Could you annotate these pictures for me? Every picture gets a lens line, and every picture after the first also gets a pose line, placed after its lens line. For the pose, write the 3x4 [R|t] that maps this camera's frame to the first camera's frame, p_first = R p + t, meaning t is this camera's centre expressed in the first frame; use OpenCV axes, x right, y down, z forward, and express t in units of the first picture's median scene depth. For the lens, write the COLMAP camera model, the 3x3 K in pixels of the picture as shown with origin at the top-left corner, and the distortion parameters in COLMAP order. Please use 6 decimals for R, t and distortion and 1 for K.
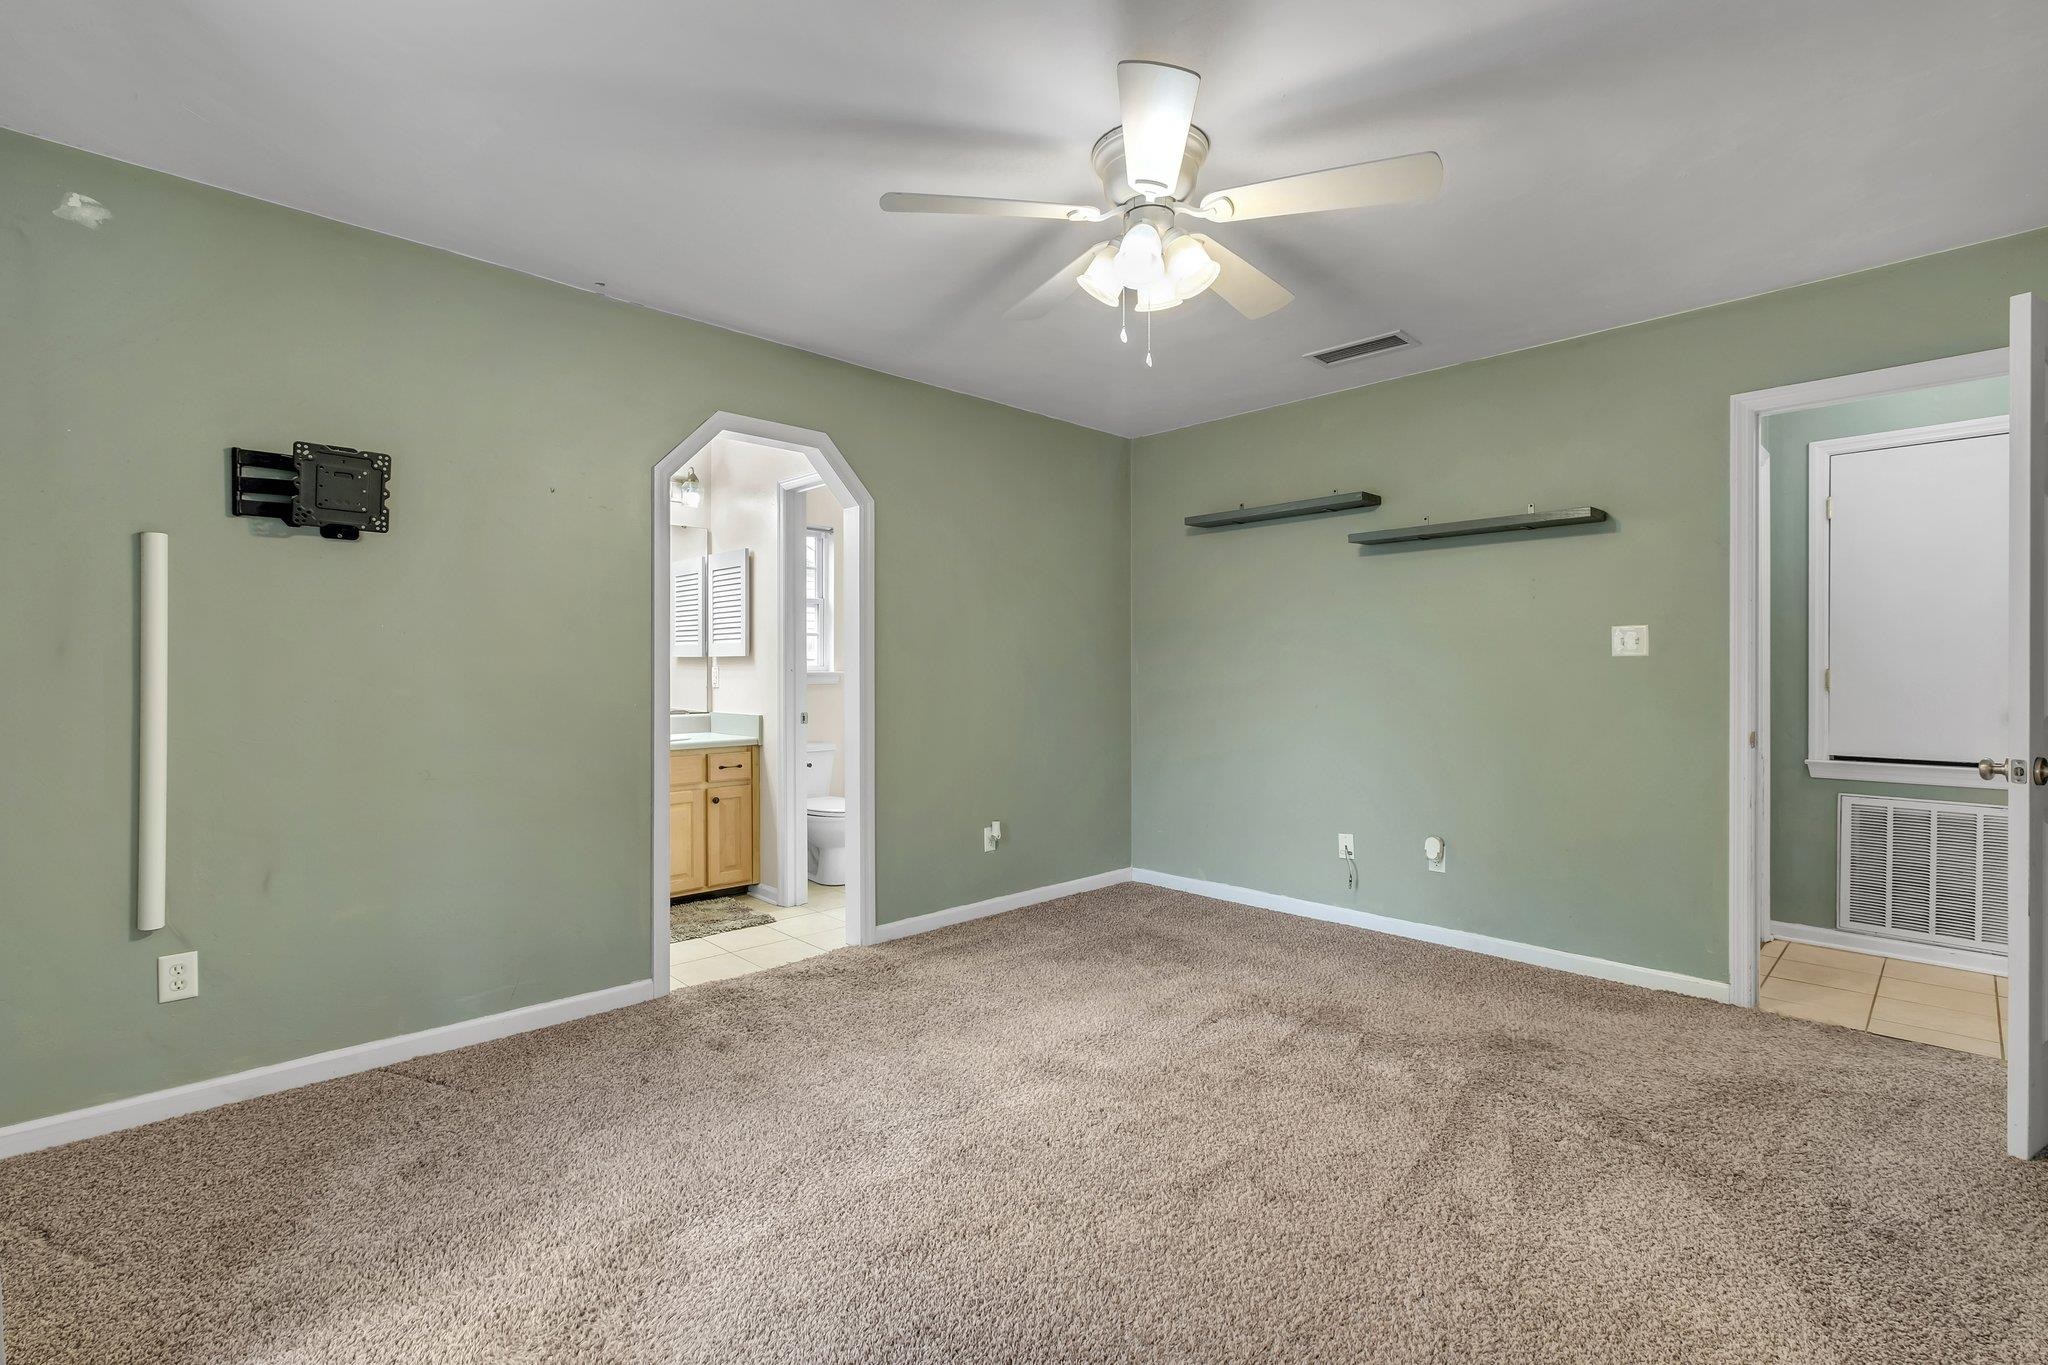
lens RADIAL K [[912.8, 0, 1028.6], [0, 912.8, 671.6], [0, 0, 1]] dist [0.001964, -0.000051]
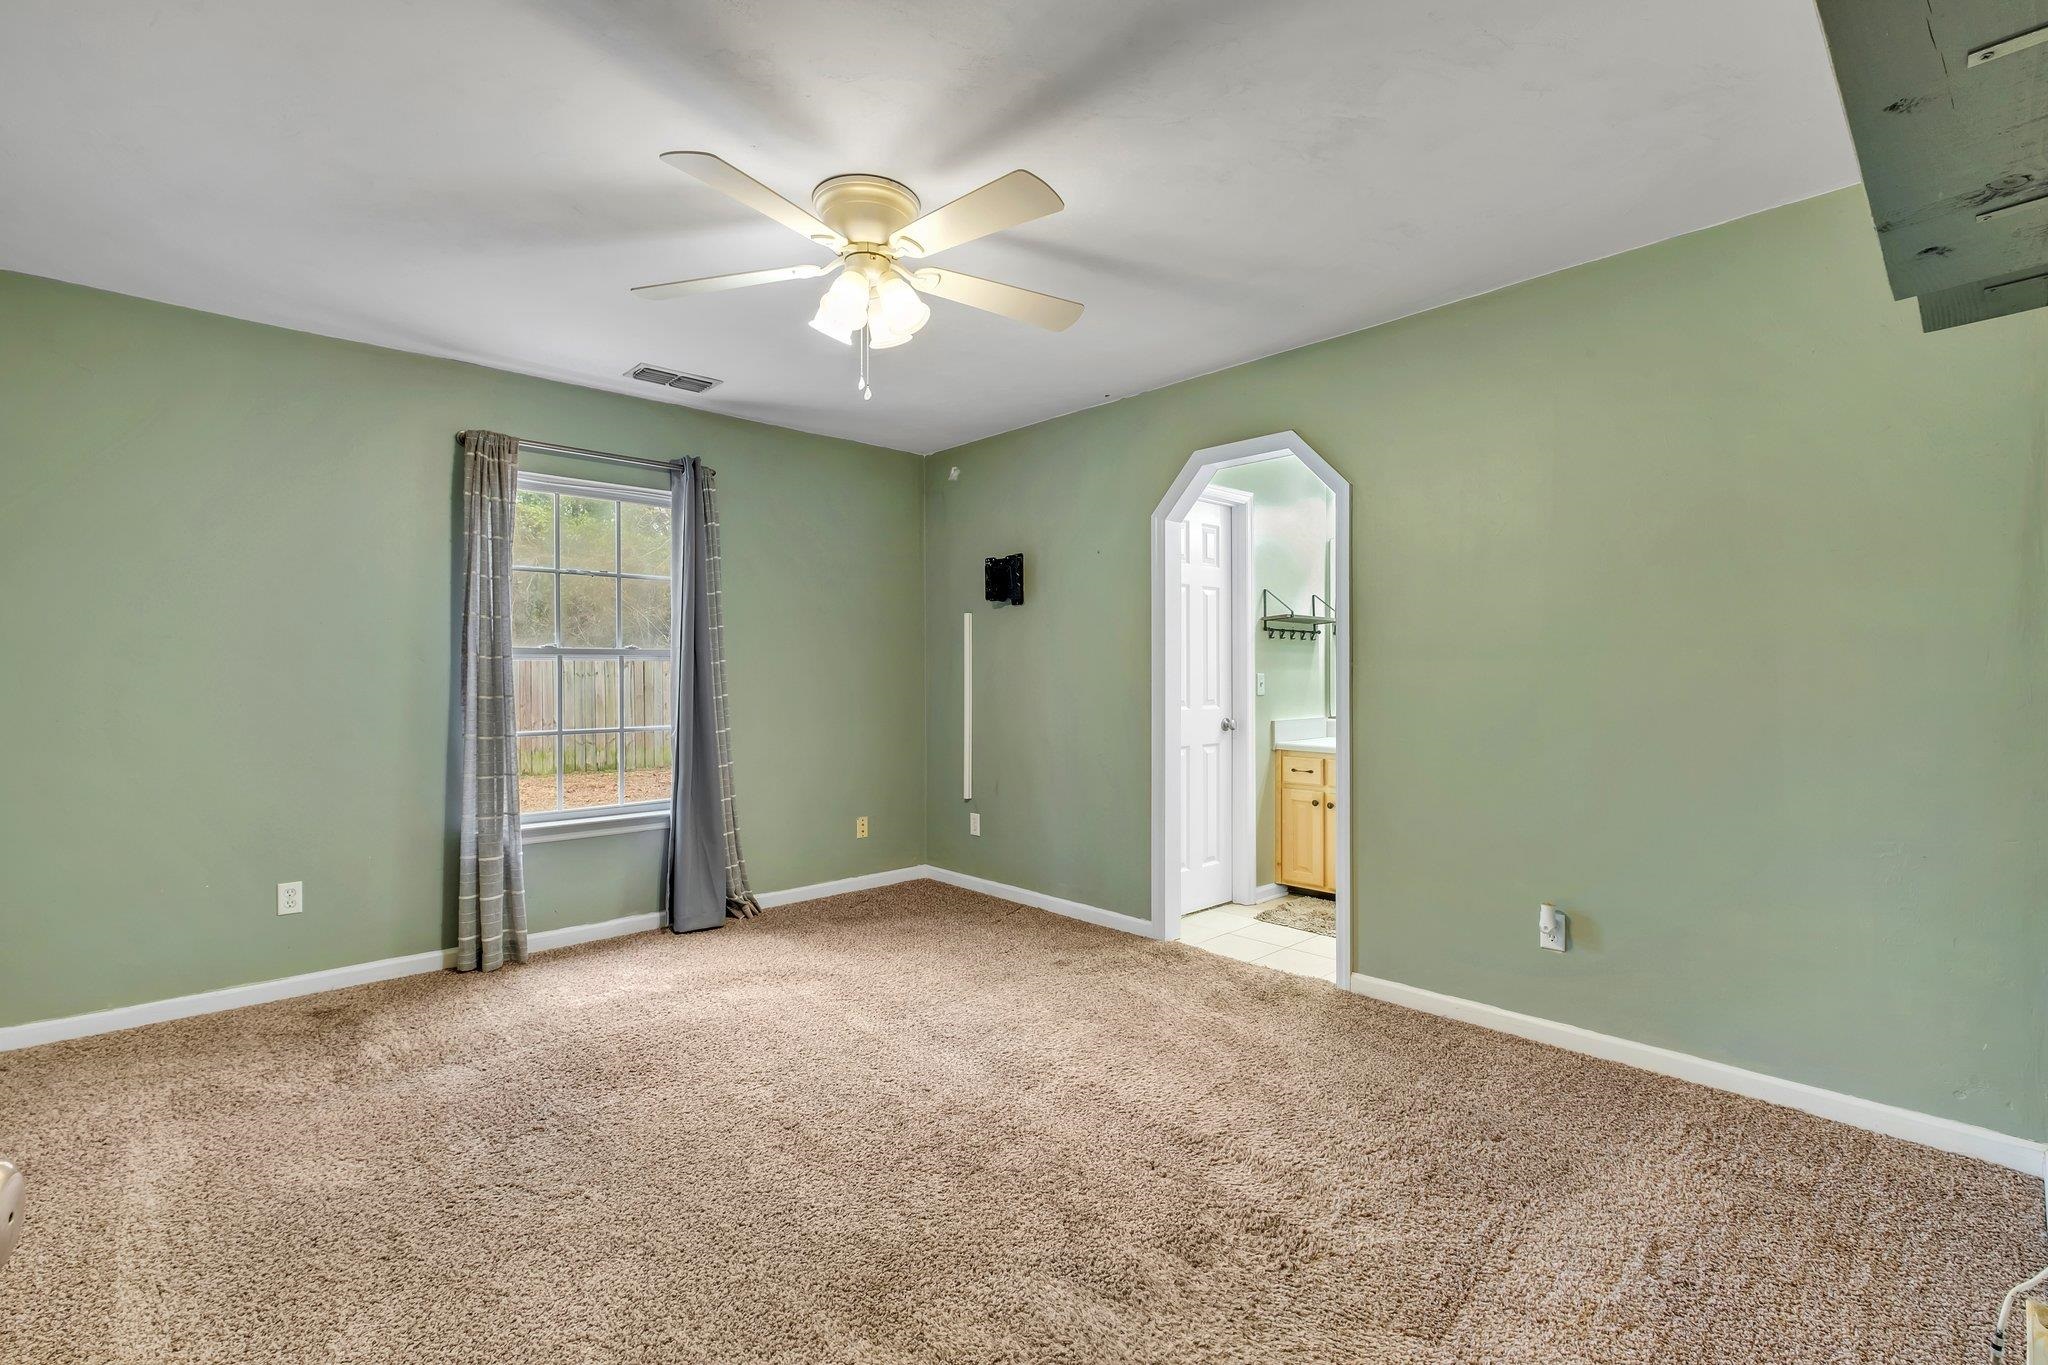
lens RADIAL K [[912.8, 0, 1028.0], [0, 912.8, 681.4], [0, 0, 1]] dist [0.001964, -0.000051]
pose [[-0.013095, 0.000621, -0.999914, 1.045275], [-0.007850, 0.999969, 0.000723, 0.005379], [0.999883, 0.007859, -0.013090, 1.041730]]
